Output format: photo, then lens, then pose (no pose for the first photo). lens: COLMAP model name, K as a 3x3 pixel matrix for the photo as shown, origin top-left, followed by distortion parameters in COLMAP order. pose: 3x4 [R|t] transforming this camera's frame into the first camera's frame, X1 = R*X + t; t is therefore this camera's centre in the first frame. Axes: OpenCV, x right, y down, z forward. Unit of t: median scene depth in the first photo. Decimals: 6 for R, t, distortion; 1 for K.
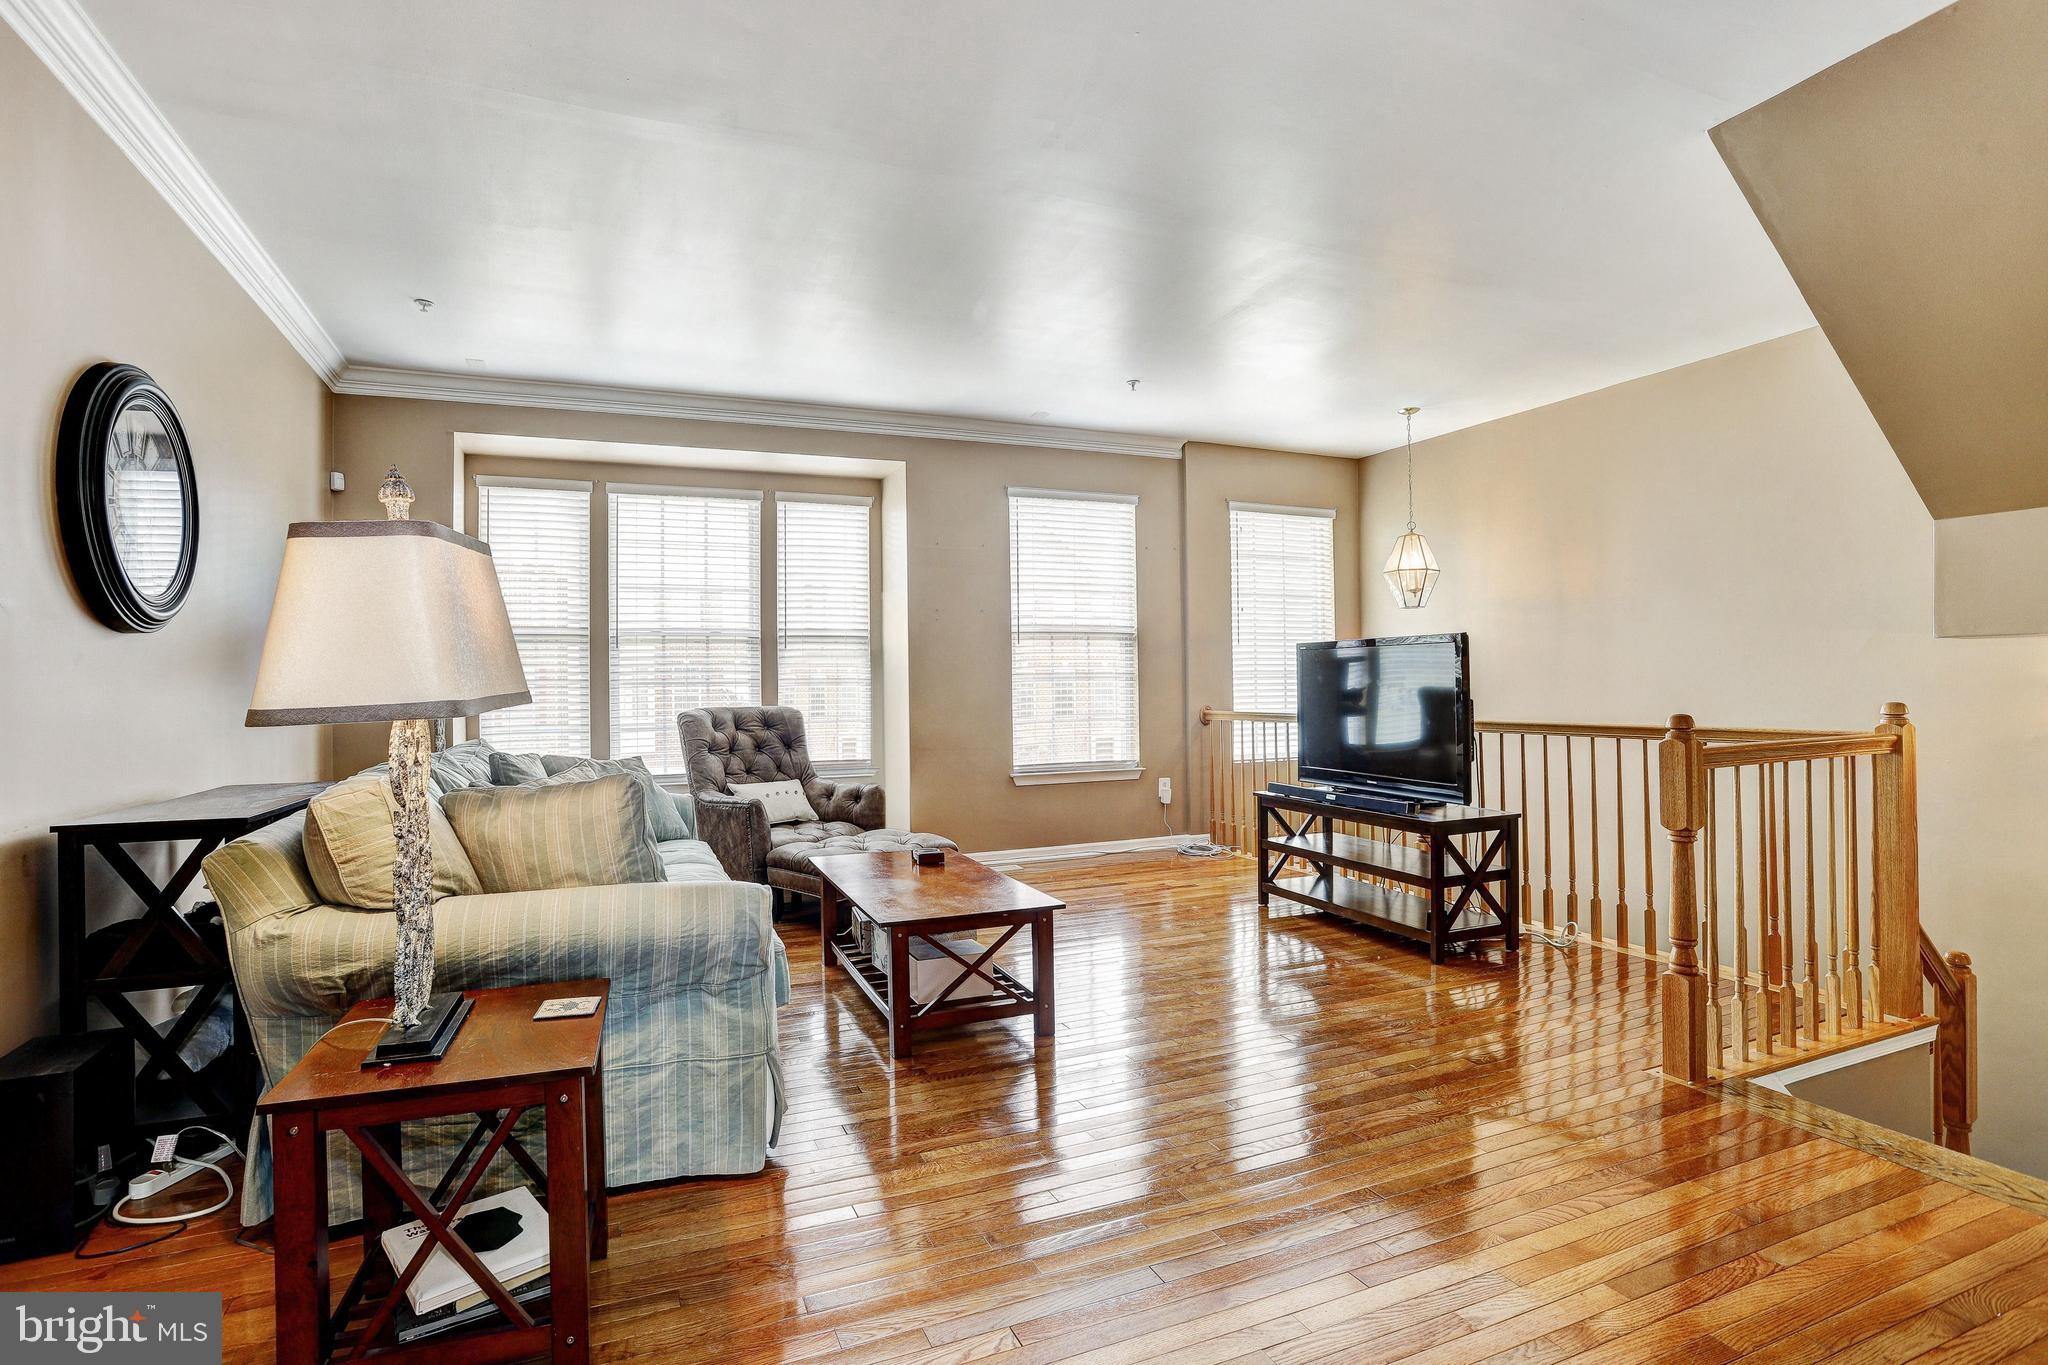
lens RADIAL K [[1004.9, 0, 1017.6], [0, 1004.9, 661.3], [0, 0, 1]] dist [-0.051508, 0.021289]
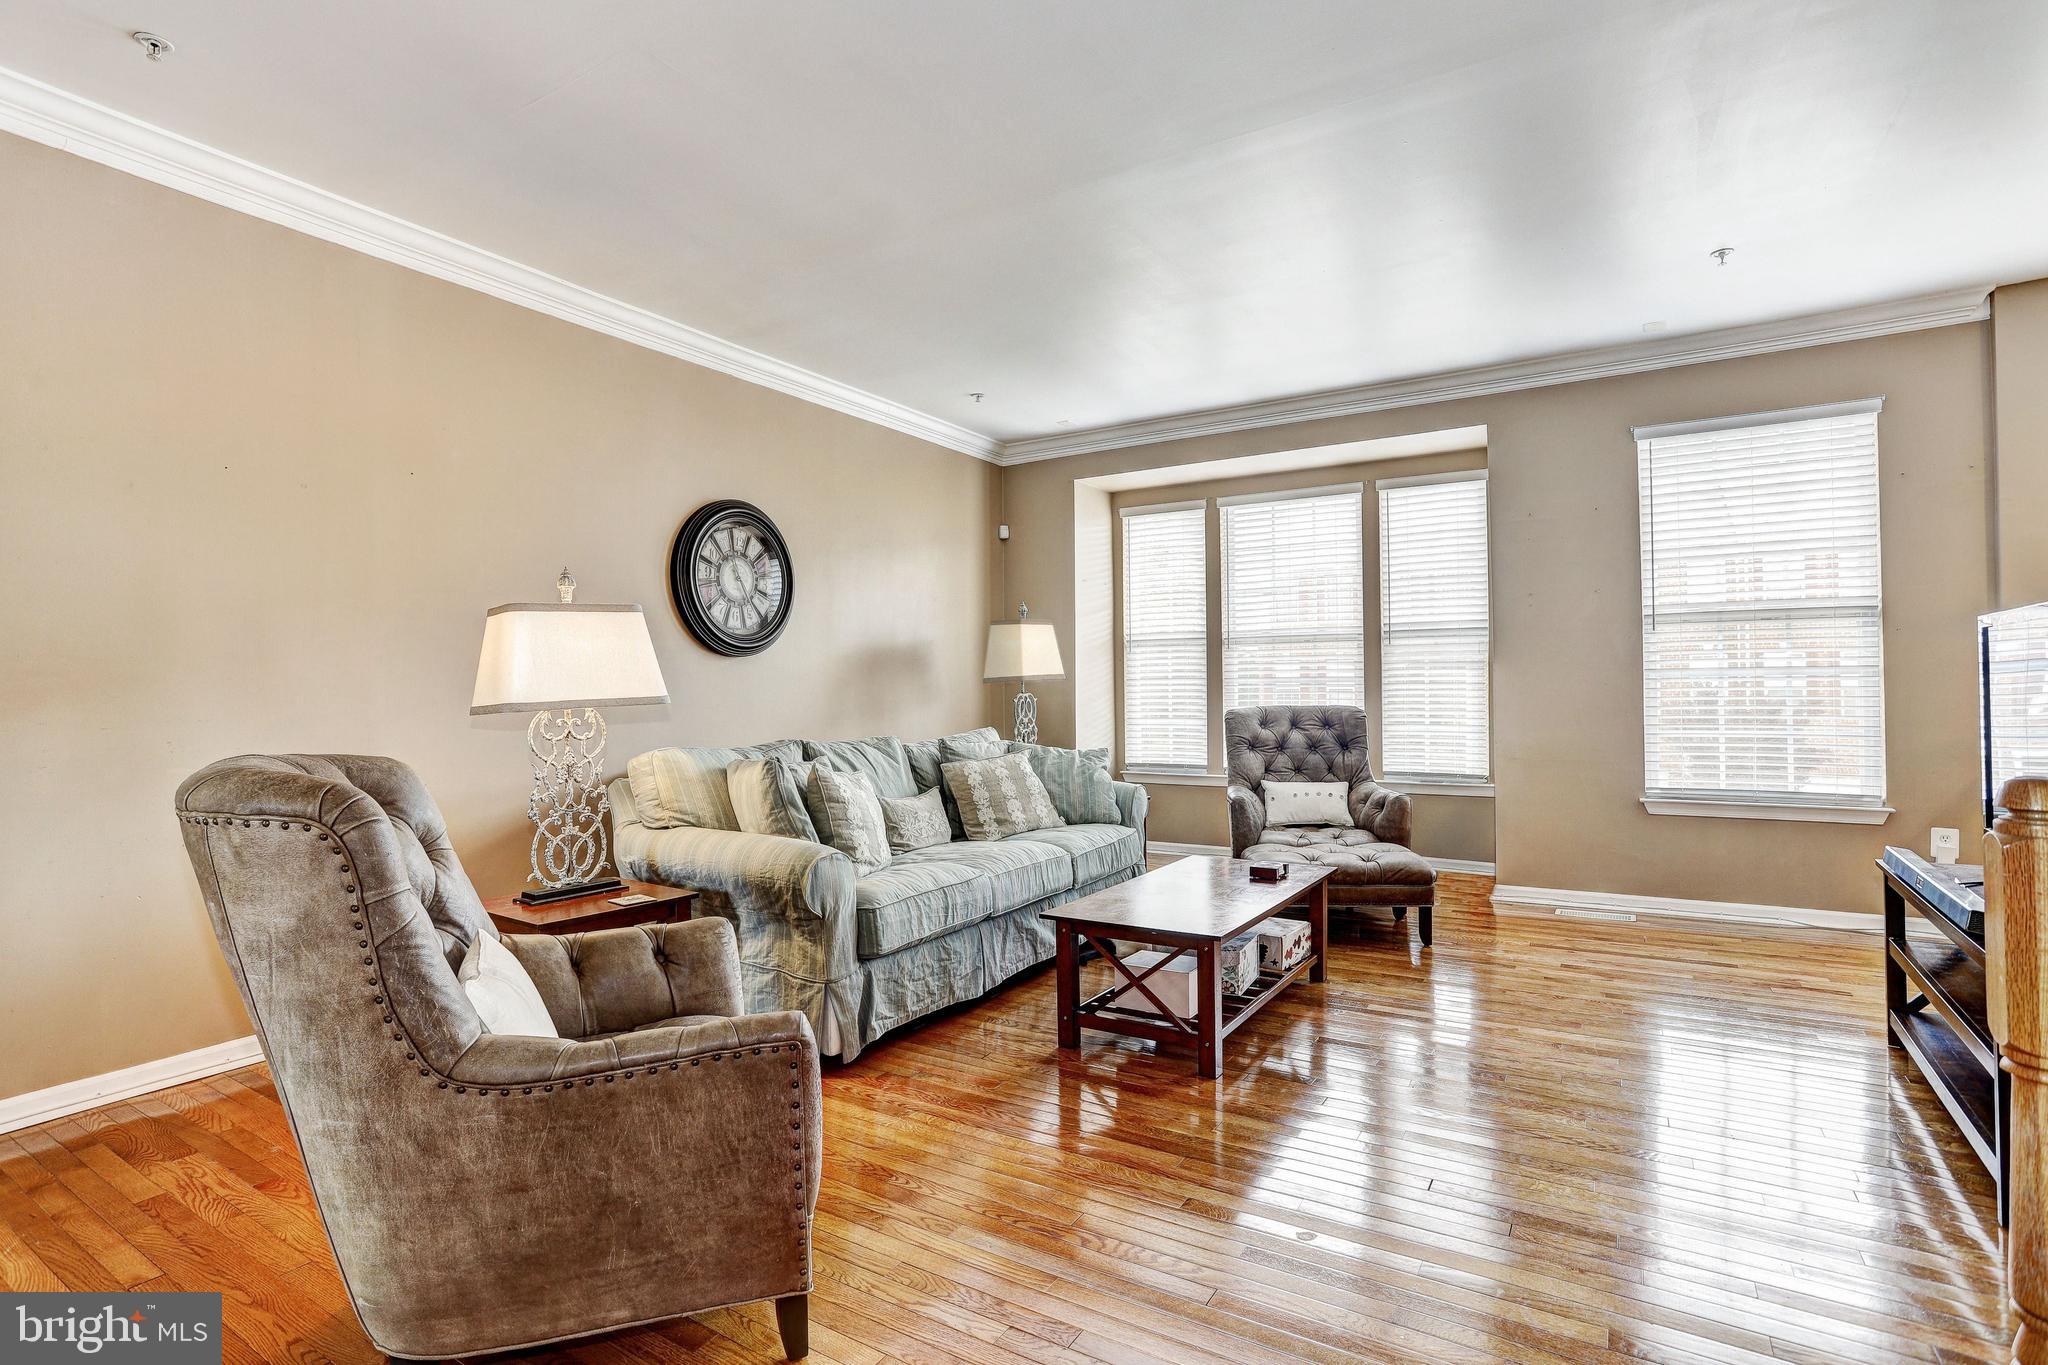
lens RADIAL K [[992.2, 0, 1019.7], [0, 992.2, 691.2], [0, 0, 1]] dist [-0.030770, 0.001073]
pose [[0.576859, 0.010483, -0.816777, 0.336485], [0.022312, 0.999342, 0.028584, -0.003119], [0.816539, -0.034712, 0.576245, 0.180069]]
